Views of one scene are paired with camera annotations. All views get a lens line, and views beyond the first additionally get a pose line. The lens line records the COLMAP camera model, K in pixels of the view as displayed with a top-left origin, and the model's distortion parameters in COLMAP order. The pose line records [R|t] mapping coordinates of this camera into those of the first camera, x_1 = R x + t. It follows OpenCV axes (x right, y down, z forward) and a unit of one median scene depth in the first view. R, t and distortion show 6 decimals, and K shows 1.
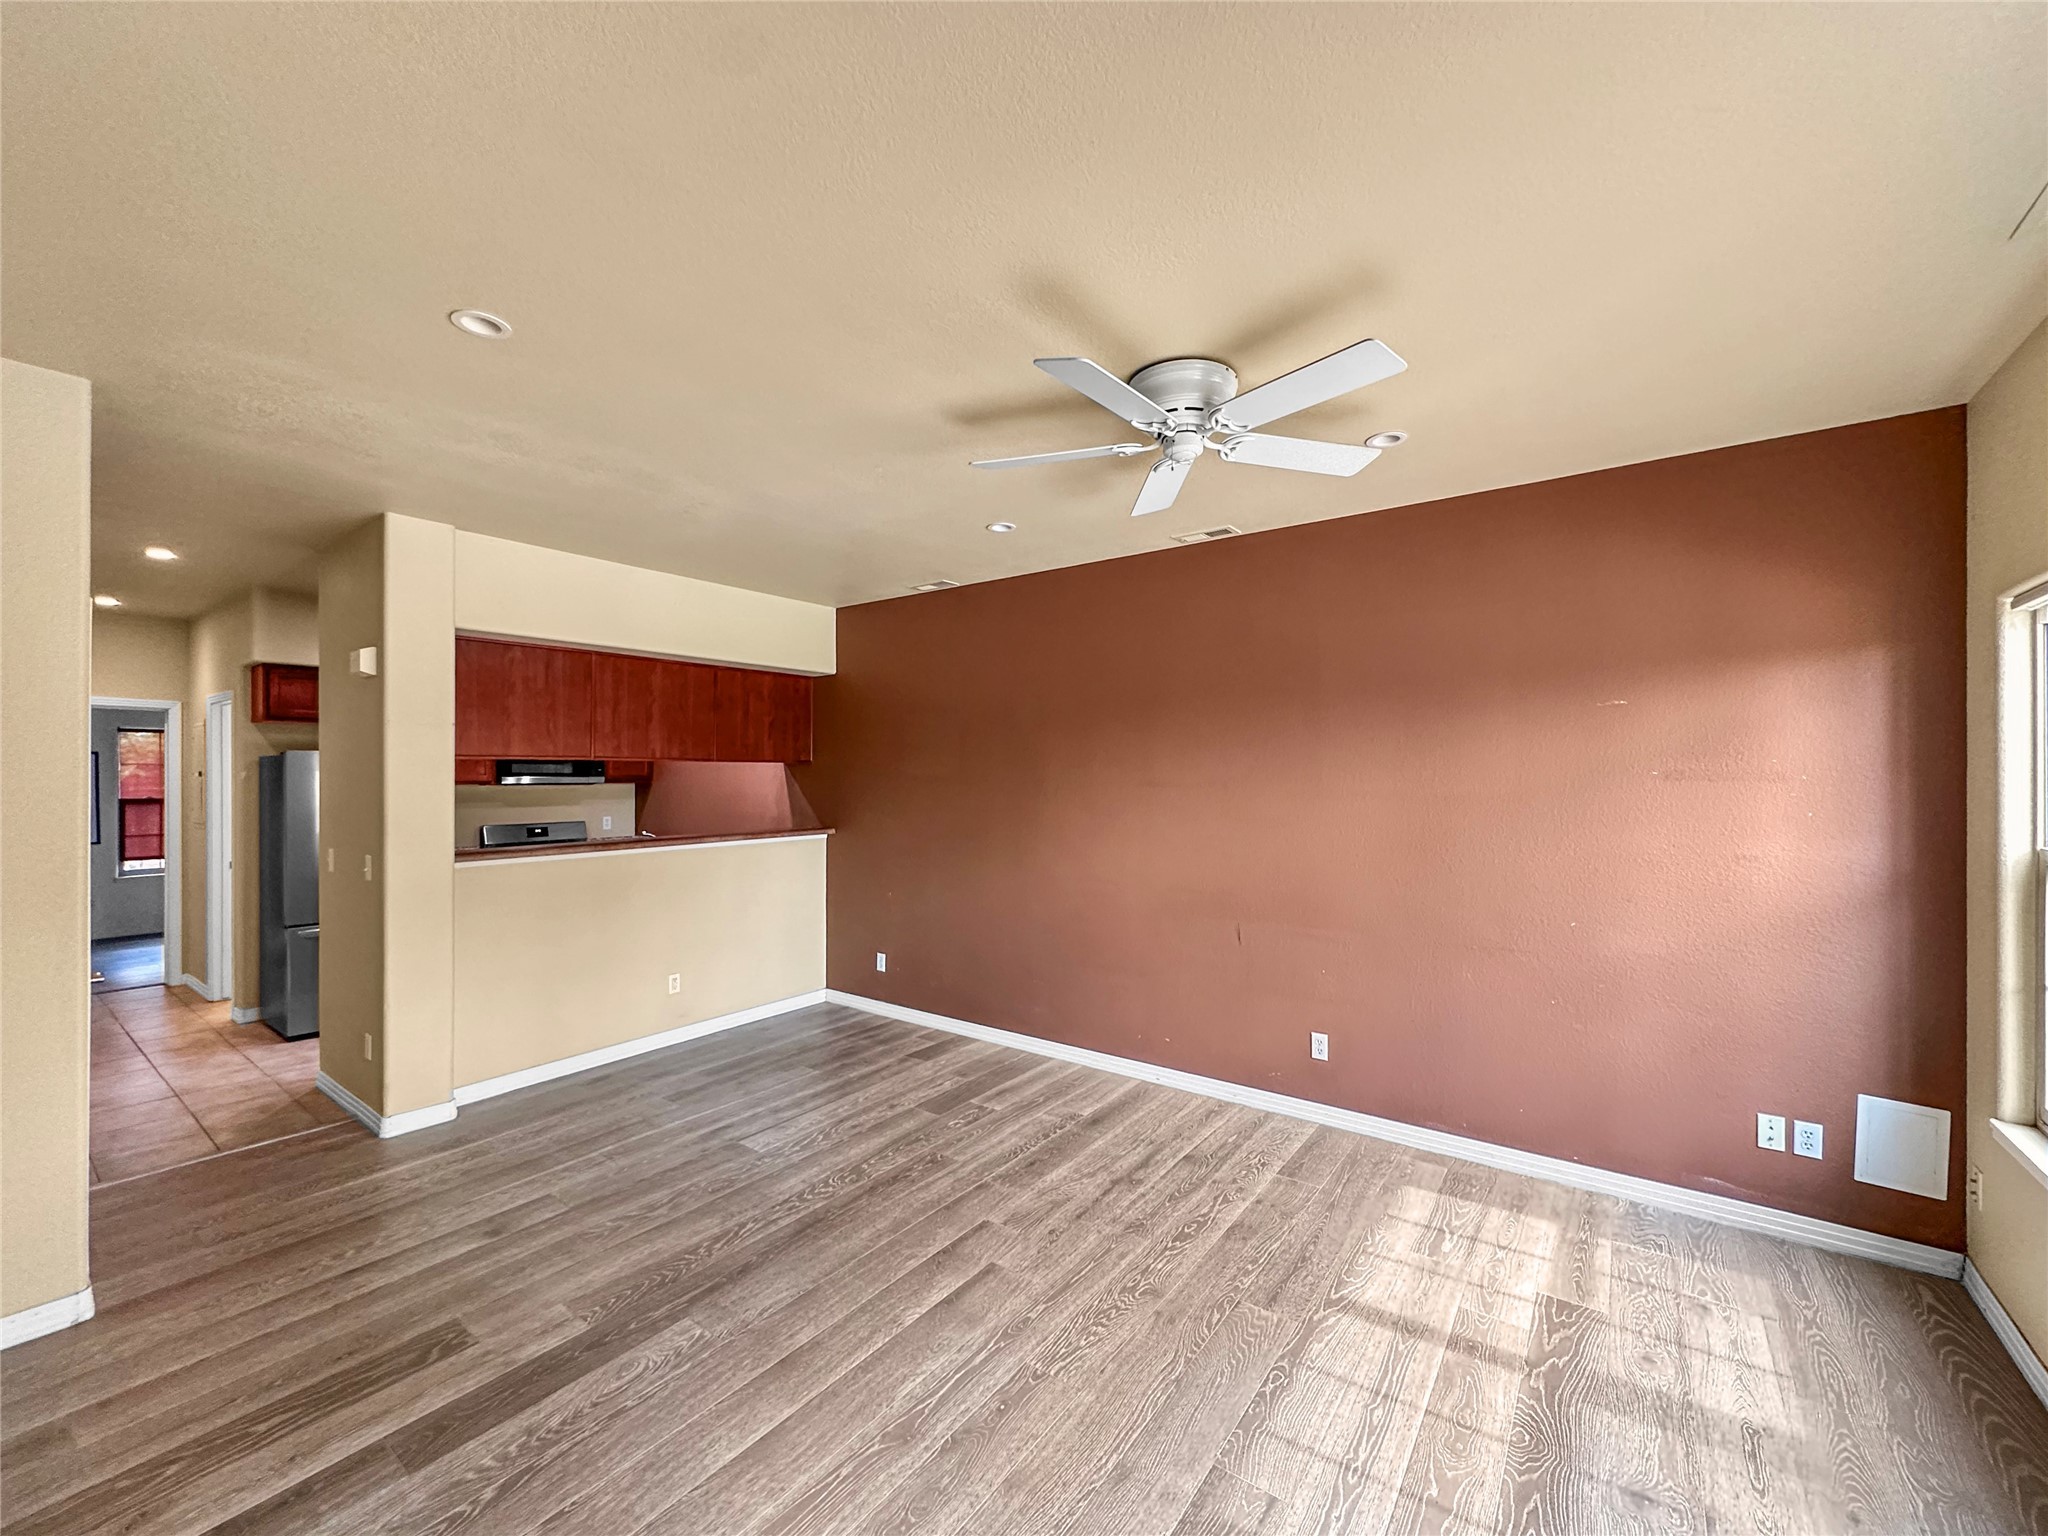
lens RADIAL K [[816.4, 0, 1031.8], [0, 816.4, 775.2], [0, 0, 1]] dist [-0.001911, 0.000440]
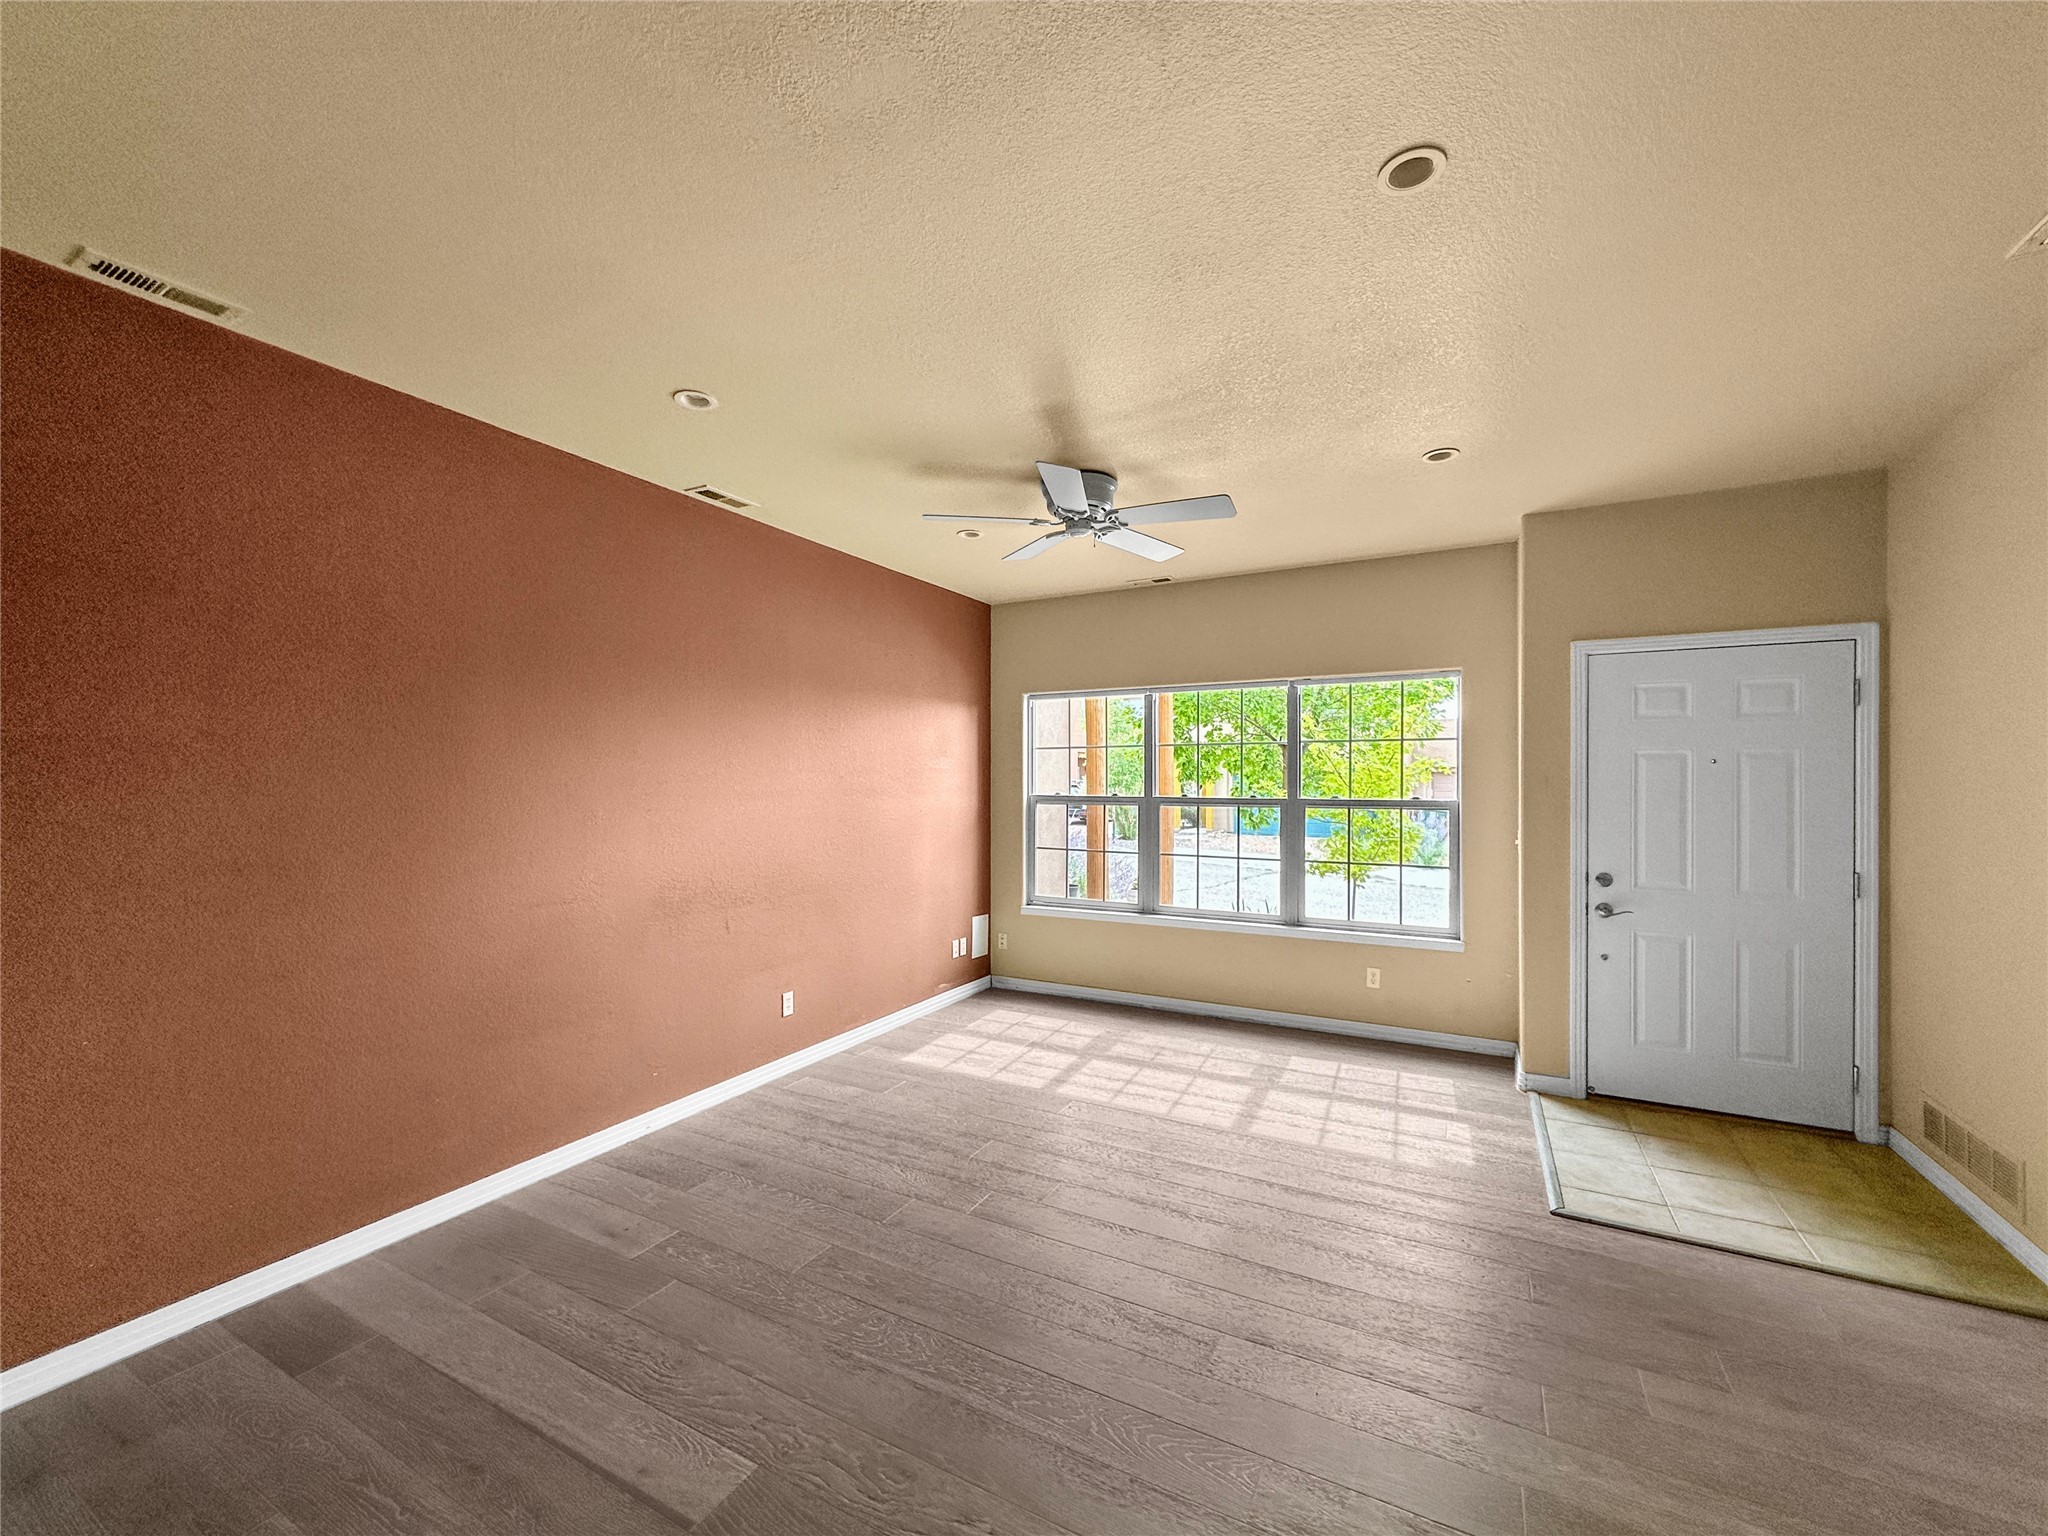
lens RADIAL K [[821.5, 0, 1027.0], [0, 821.5, 765.8], [0, 0, 1]] dist [-0.000997, 0.000175]
pose [[-0.132835, 0.017614, 0.990982, -0.943194], [-0.001046, 0.999839, -0.017911, 0.034112], [-0.991138, -0.003415, -0.132795, 0.973583]]
